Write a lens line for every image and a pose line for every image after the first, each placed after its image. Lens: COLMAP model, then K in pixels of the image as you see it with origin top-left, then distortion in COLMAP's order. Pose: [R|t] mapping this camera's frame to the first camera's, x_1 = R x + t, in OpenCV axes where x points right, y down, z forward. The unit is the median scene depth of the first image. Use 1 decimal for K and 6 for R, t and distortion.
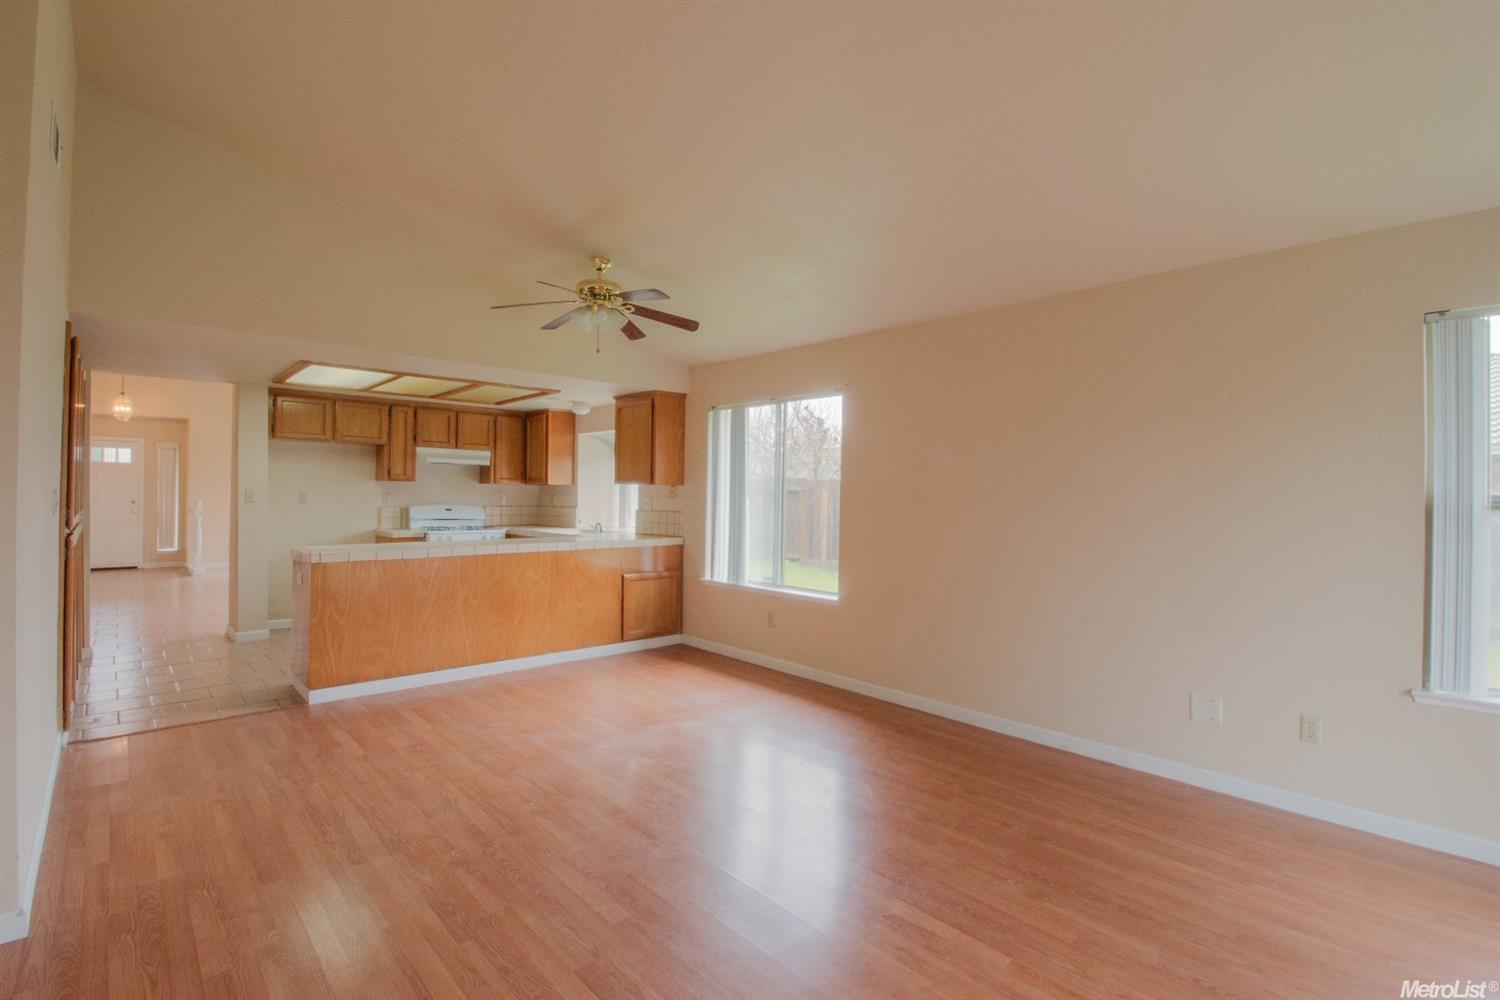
lens RADIAL K [[680.3, 0, 741.5], [0, 680.3, 501.9], [0, 0, 1]] dist [0.001902, 0.000589]
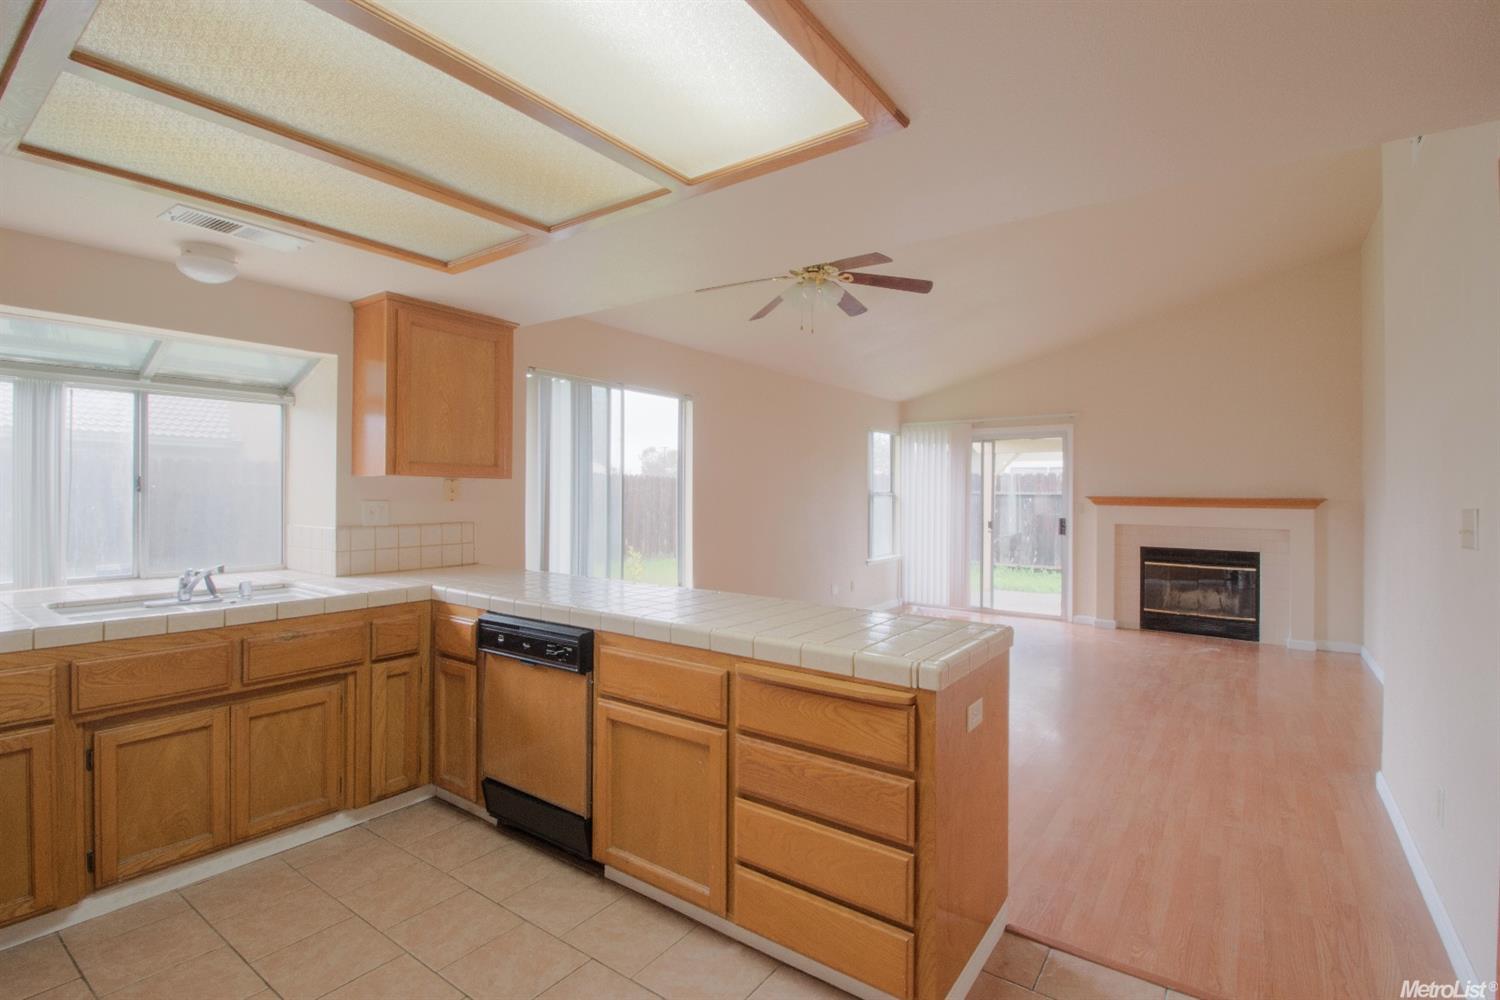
lens RADIAL K [[693.2, 0, 746.4], [0, 693.2, 490.6], [0, 0, 1]] dist [-0.010972, -0.004086]
pose [[-0.187774, -0.015833, 0.982085, -0.670613], [-0.011234, 0.999839, 0.013971, -0.023062], [-0.982148, -0.008409, -0.187922, 0.786950]]
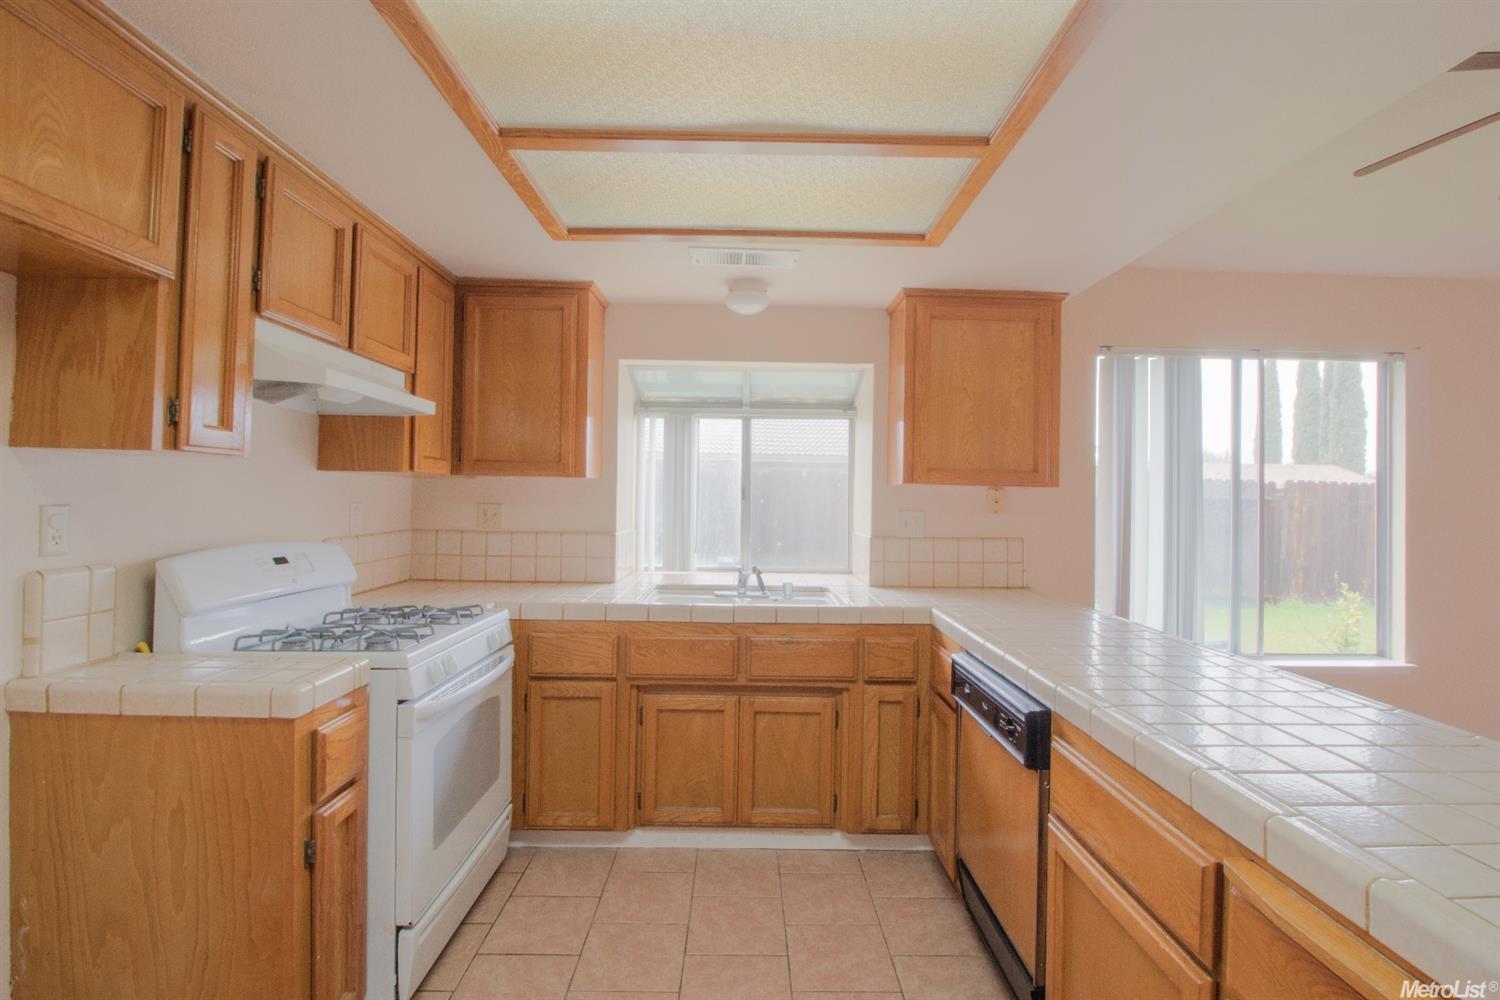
lens RADIAL K [[693.2, 0, 756.6], [0, 693.2, 486.9], [0, 0, 1]] dist [-0.010972, -0.004086]
pose [[0.674431, 0.003527, 0.738330, -0.553915], [-0.005221, 0.999986, -0.000008, -0.021525], [-0.738320, -0.003849, 0.674440, 0.712368]]
